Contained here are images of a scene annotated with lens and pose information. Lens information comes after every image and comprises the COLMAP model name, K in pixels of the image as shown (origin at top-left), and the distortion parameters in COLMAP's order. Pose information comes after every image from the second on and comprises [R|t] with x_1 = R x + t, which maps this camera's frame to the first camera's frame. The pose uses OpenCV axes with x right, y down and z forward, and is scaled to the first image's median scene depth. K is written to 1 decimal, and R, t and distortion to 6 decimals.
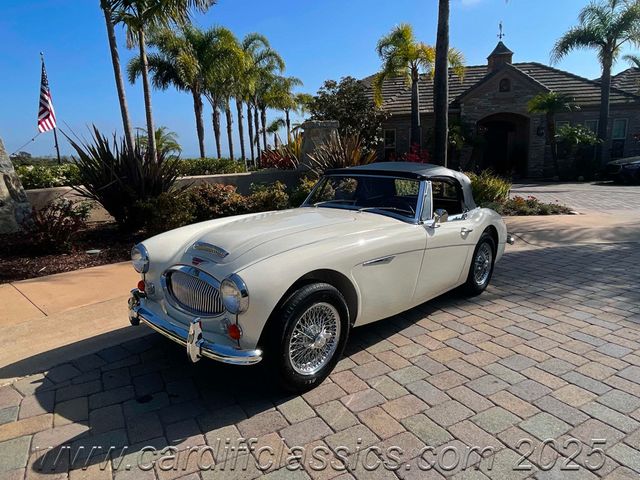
lens RADIAL K [[403.4, 0, 318.5], [0, 403.4, 235.8], [0, 0, 1]] dist [0.019616, -0.035105]
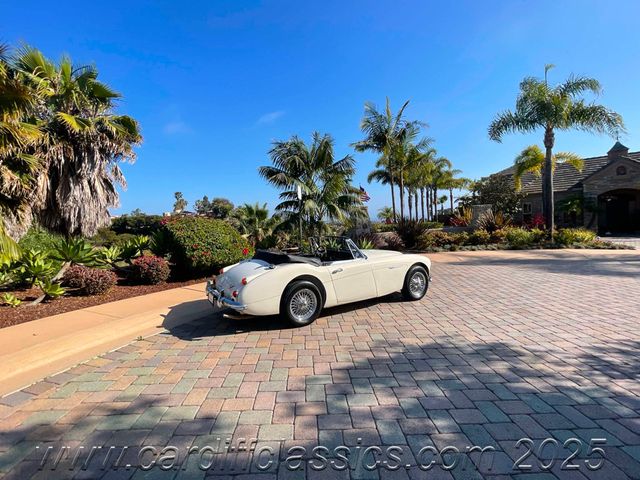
lens RADIAL K [[287.9, 0, 320.9], [0, 287.9, 239.3], [0, 0, 1]] dist [-0.002537, 0.000011]
pose [[0.888675, 0.018361, -0.458169, -0.056897], [-0.074346, 0.991747, -0.104458, 0.137261], [0.452470, 0.126892, 0.882706, -0.798323]]
